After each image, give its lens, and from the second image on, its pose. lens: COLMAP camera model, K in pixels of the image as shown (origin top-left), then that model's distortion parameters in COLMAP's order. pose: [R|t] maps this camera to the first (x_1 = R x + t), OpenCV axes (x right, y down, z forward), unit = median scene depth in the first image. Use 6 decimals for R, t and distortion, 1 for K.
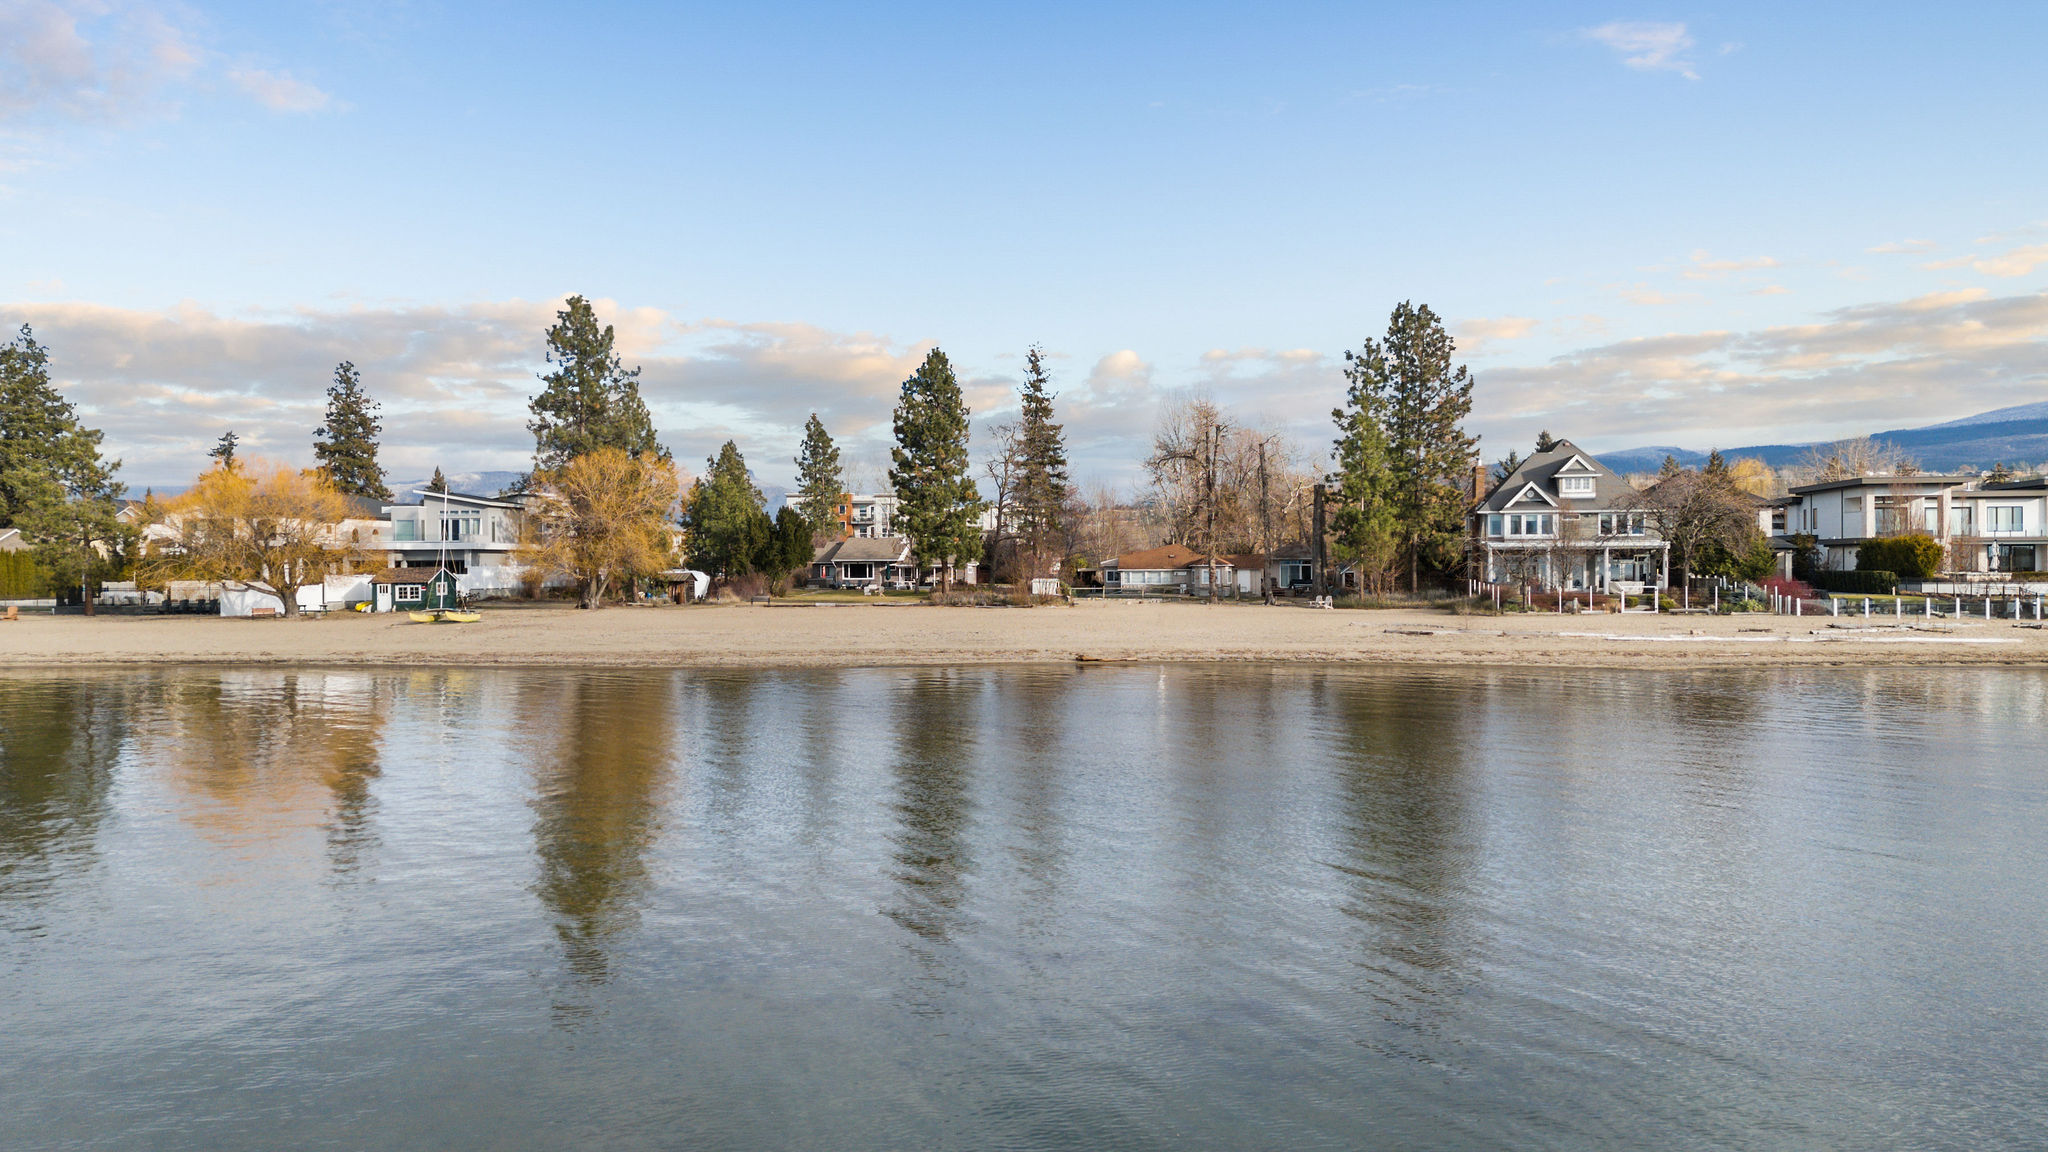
lens RADIAL K [[1492.7, 0, 1024.5], [0, 1492.7, 578.5], [0, 0, 1]] dist [0.078267, -0.068939]
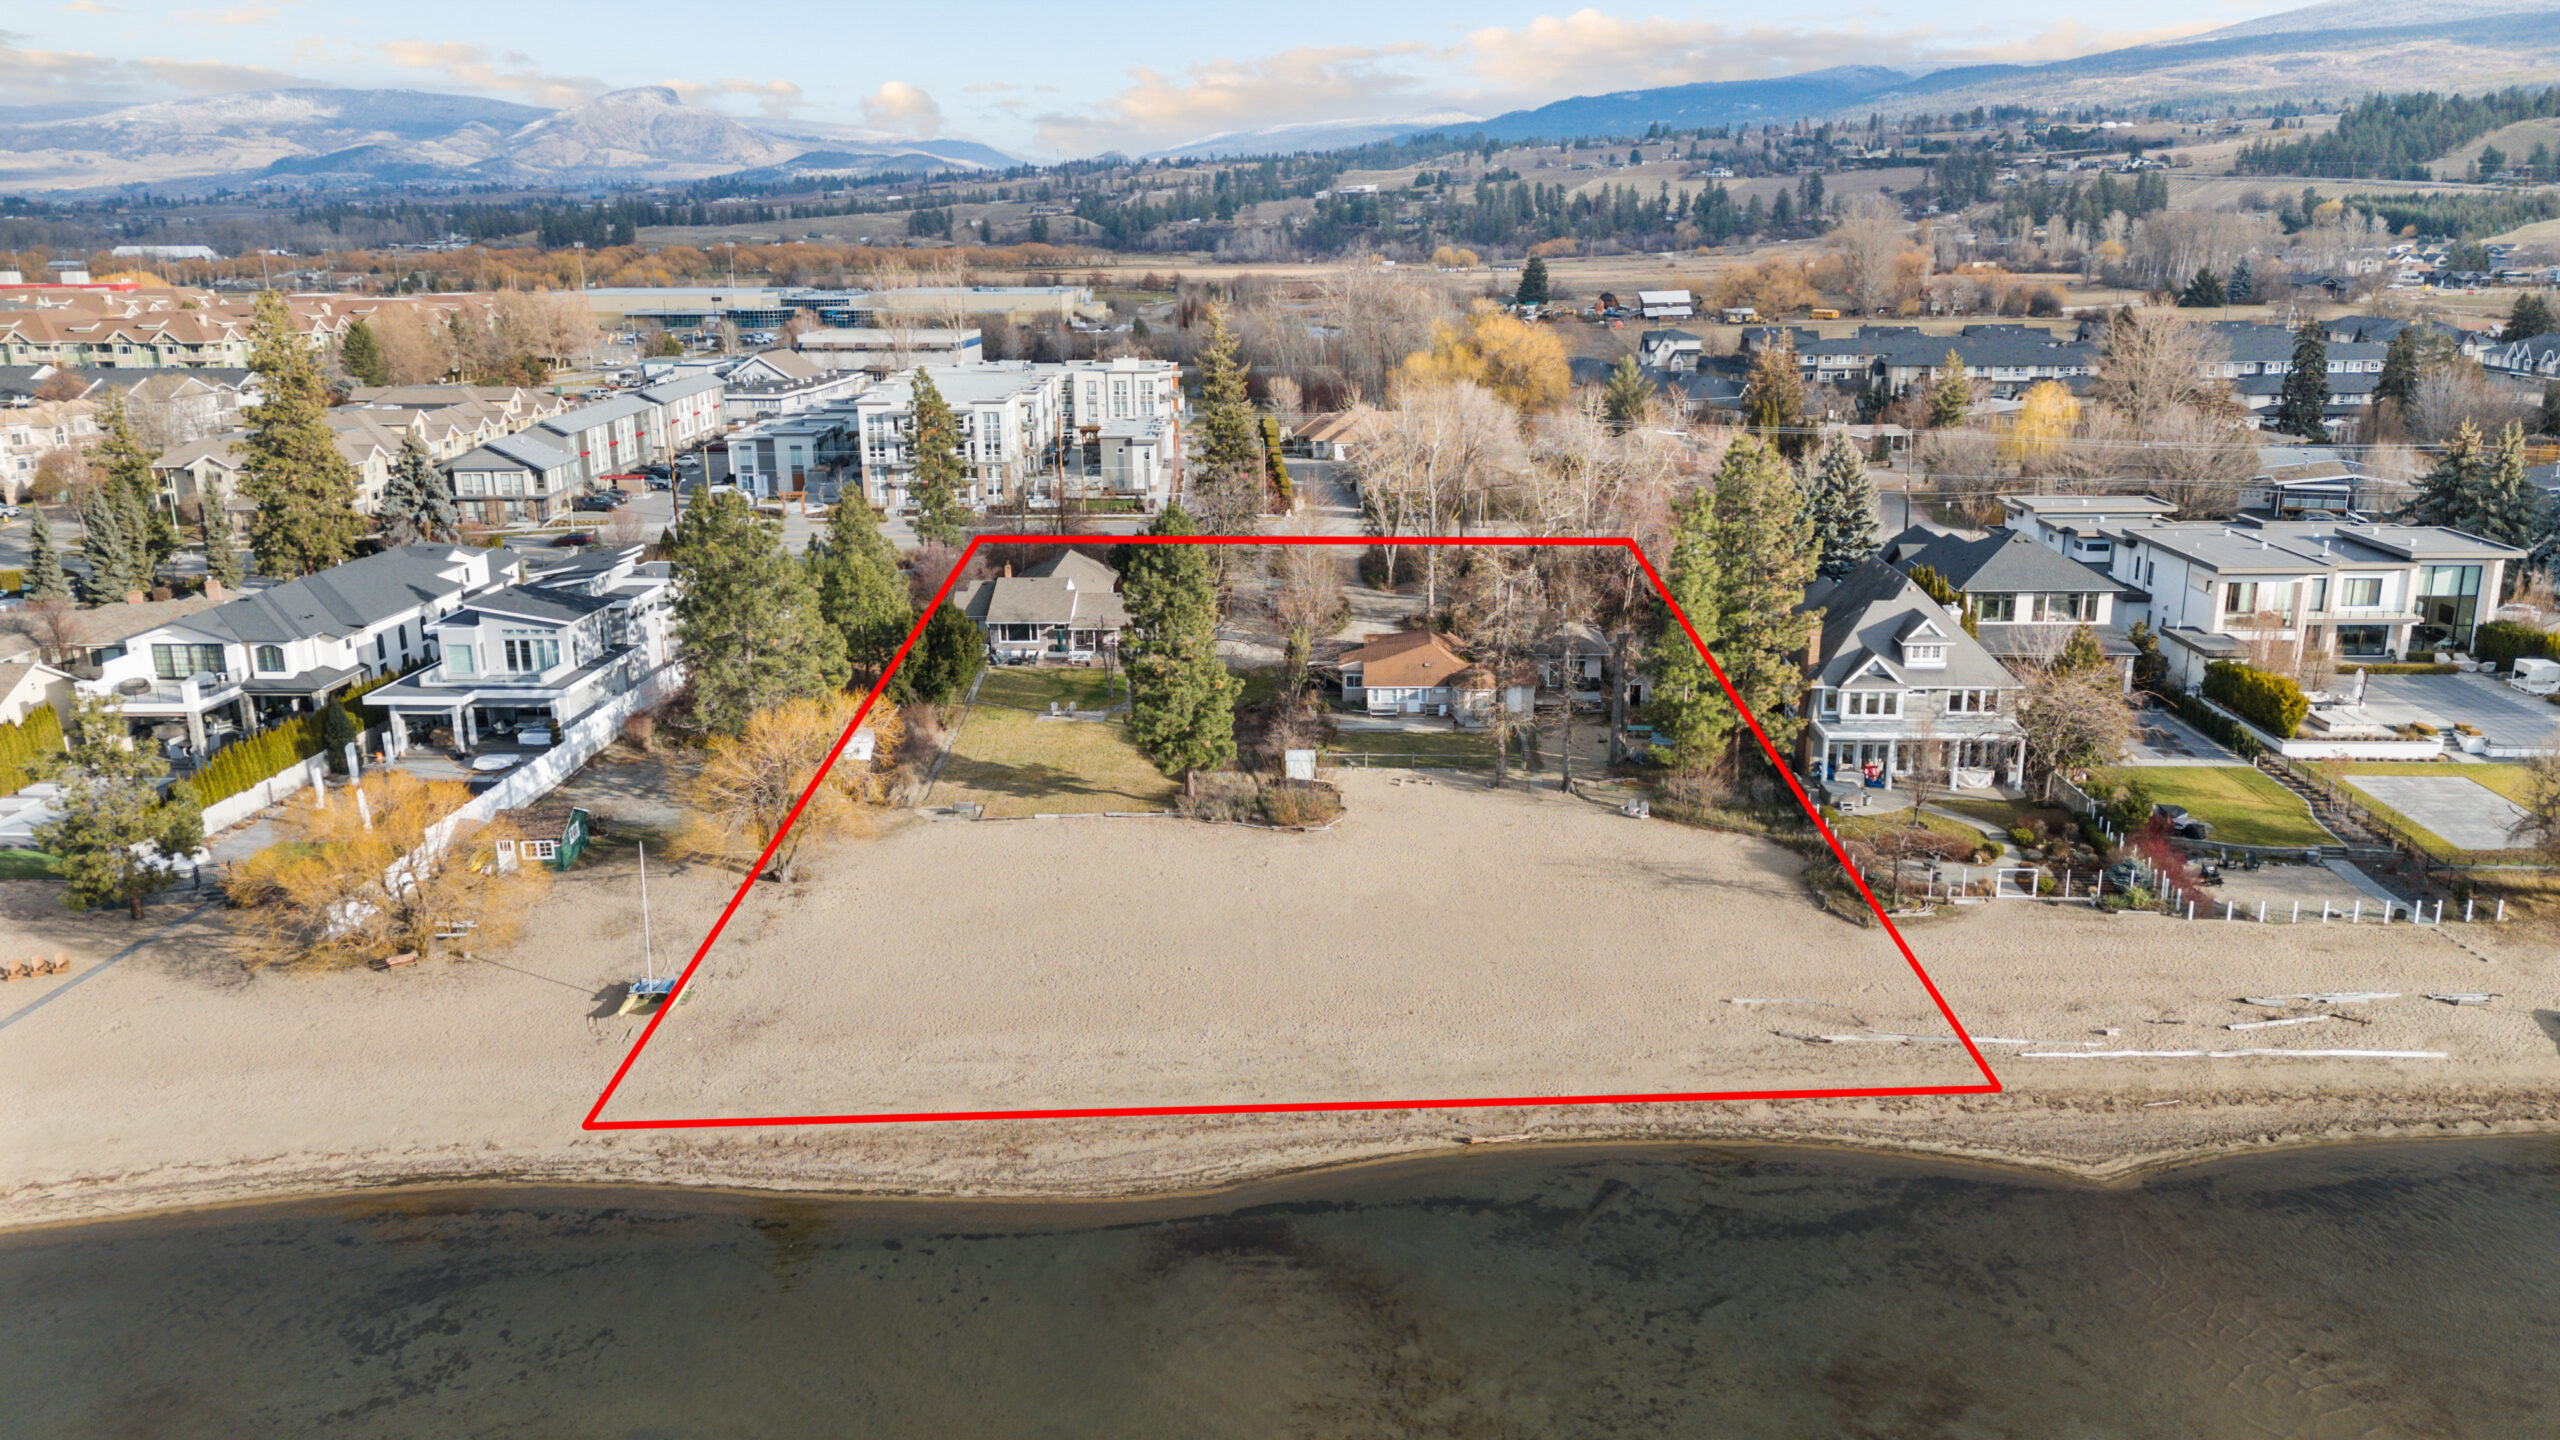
lens RADIAL K [[1865.9, 0, 1280.1], [0, 1865.9, 730.5], [0, 0, 1]] dist [0.078267, -0.068939]
pose [[0.993220, -0.035083, 0.110826, -0.116993], [0.005687, 0.966896, 0.255107, -0.289919], [-0.116107, -0.252747, 0.960540, 0.001970]]
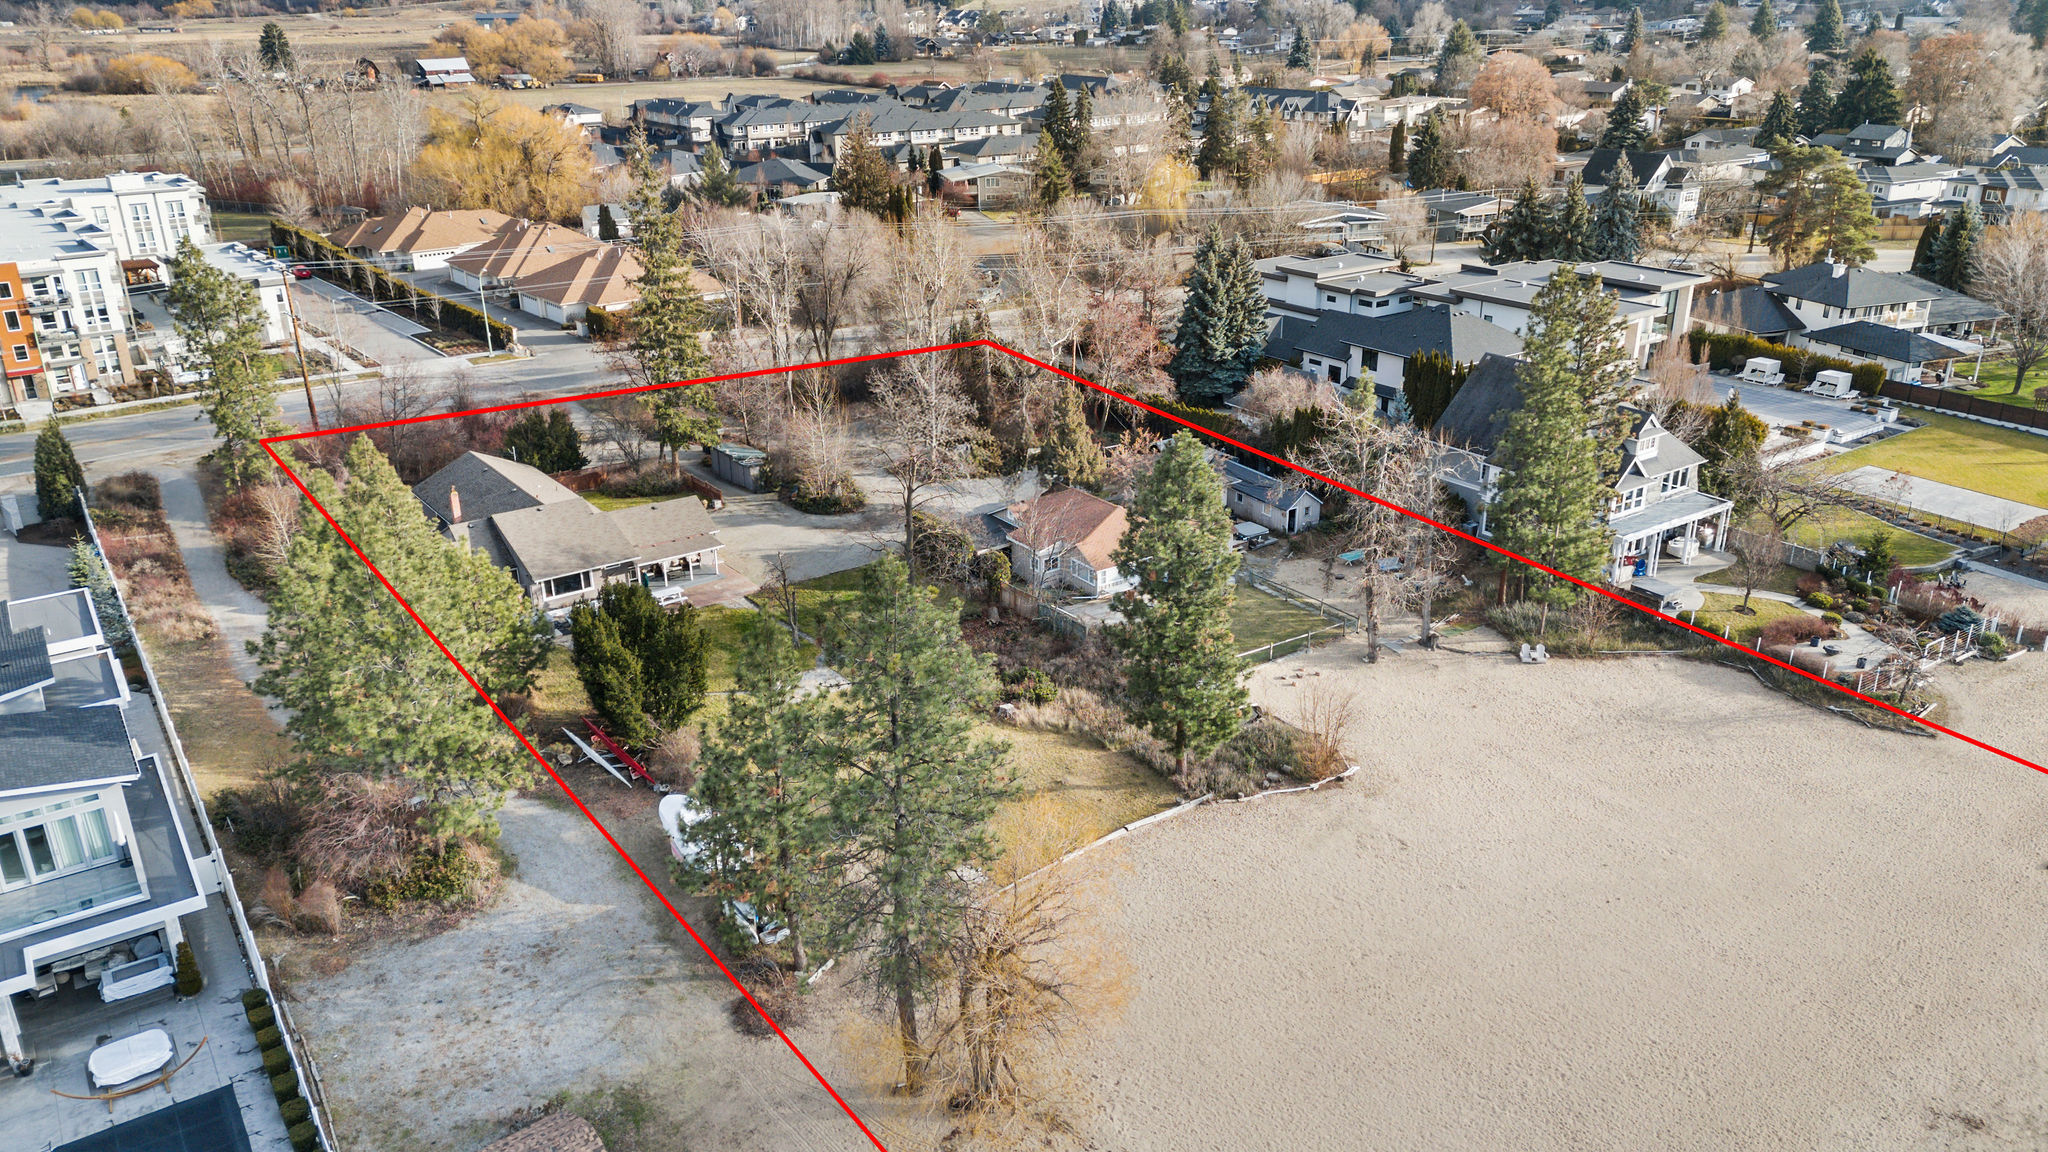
lens RADIAL K [[1492.7, 0, 1026.7], [0, 1492.7, 588.0], [0, 0, 1]] dist [0.078267, -0.068939]
pose [[0.714317, -0.266418, 0.647127, -0.529778], [0.010166, 0.928554, 0.371058, -0.325259], [-0.699749, -0.258474, 0.665990, 0.611299]]
